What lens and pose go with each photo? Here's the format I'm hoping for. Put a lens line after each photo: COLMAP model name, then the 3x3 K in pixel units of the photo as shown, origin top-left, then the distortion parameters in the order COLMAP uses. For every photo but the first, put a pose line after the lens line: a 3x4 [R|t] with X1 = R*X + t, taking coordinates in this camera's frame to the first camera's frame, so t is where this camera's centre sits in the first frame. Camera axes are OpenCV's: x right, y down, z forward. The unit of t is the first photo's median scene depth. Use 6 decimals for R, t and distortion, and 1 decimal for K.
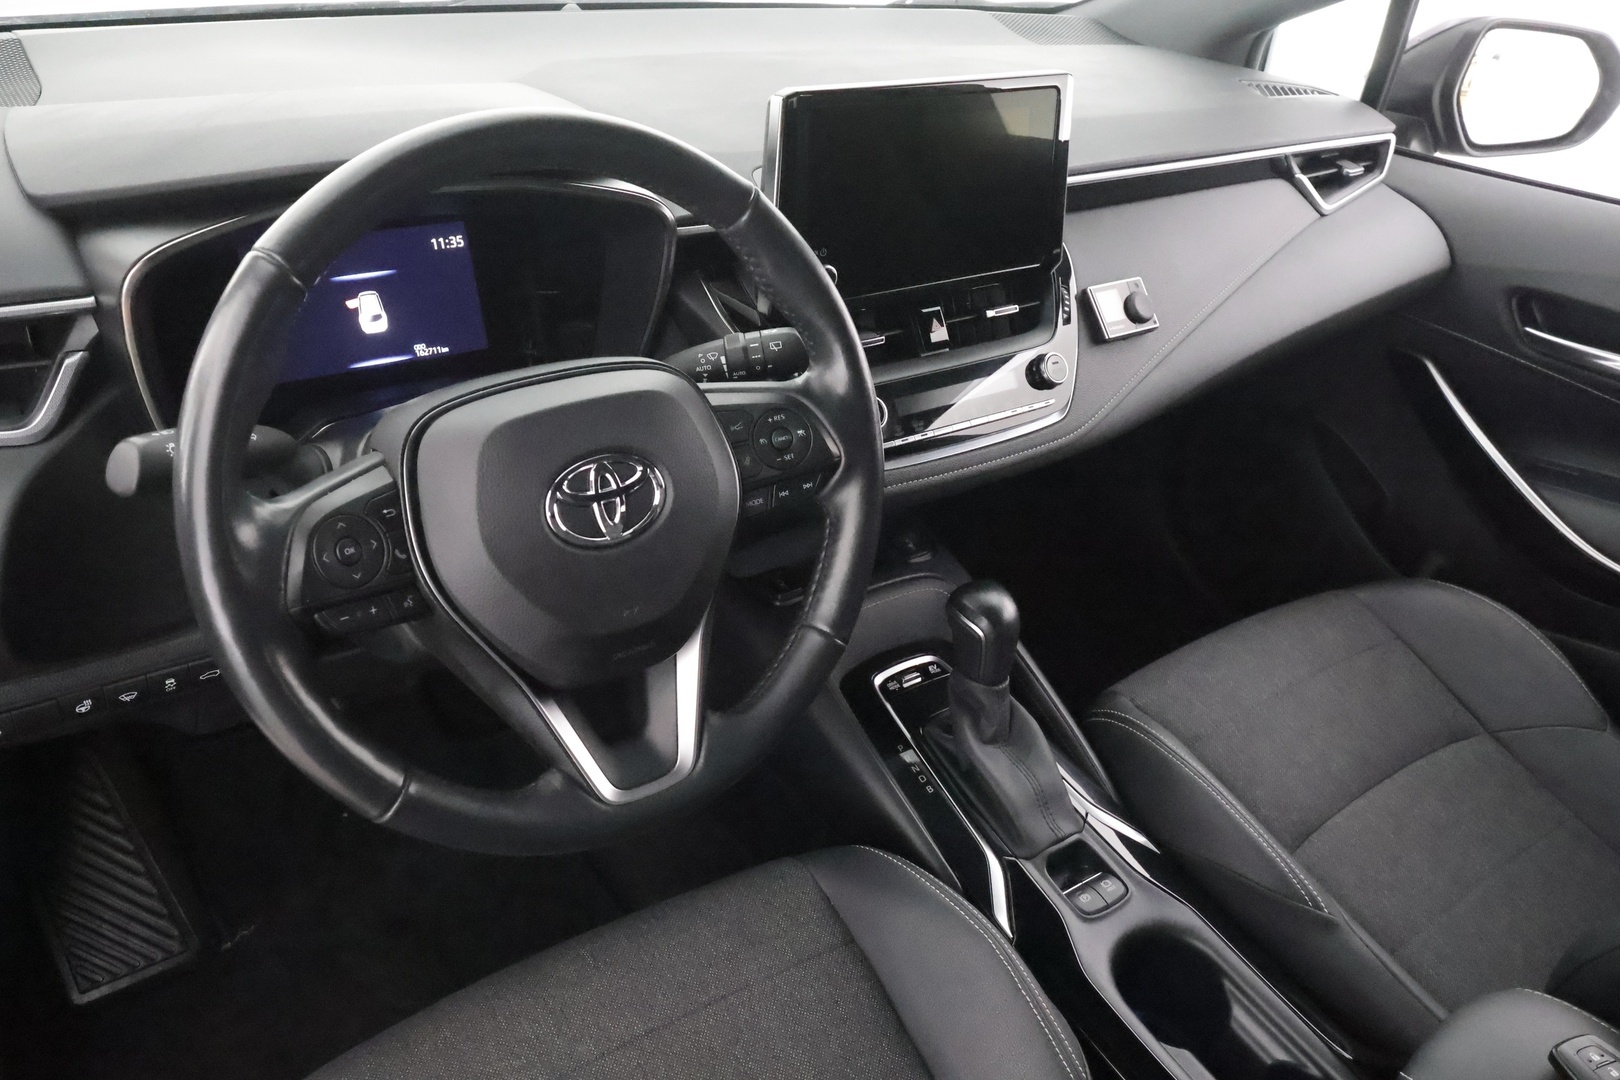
lens RADIAL K [[1309.8, 0, 810.0], [0, 1309.8, 540.0], [0, 0, 1]] dist [0.004604, -0.002887]
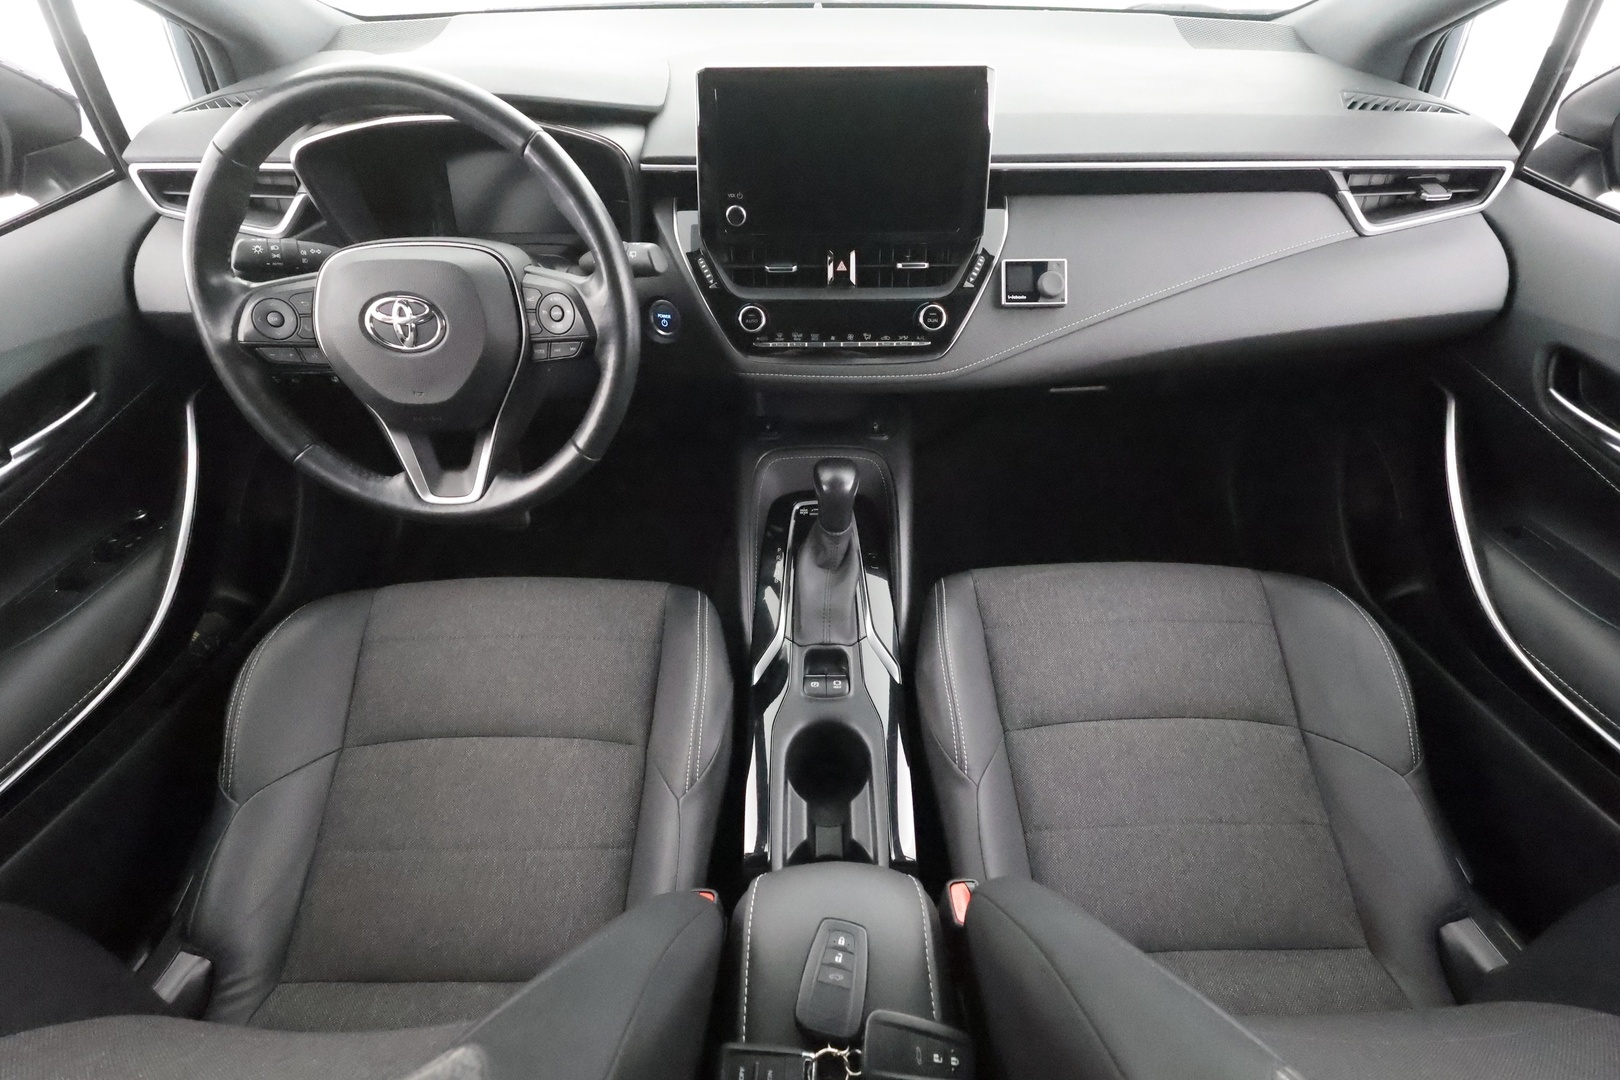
lens RADIAL K [[792.1, 0, 810.0], [0, 792.1, 540.0], [0, 0, 1]] dist [-0.001739, 0.000237]
pose [[0.802512, 0.343449, -0.487871, 0.455236], [-0.238323, 0.934161, 0.265603, -0.087090], [0.546971, -0.096879, 0.831527, 0.215980]]
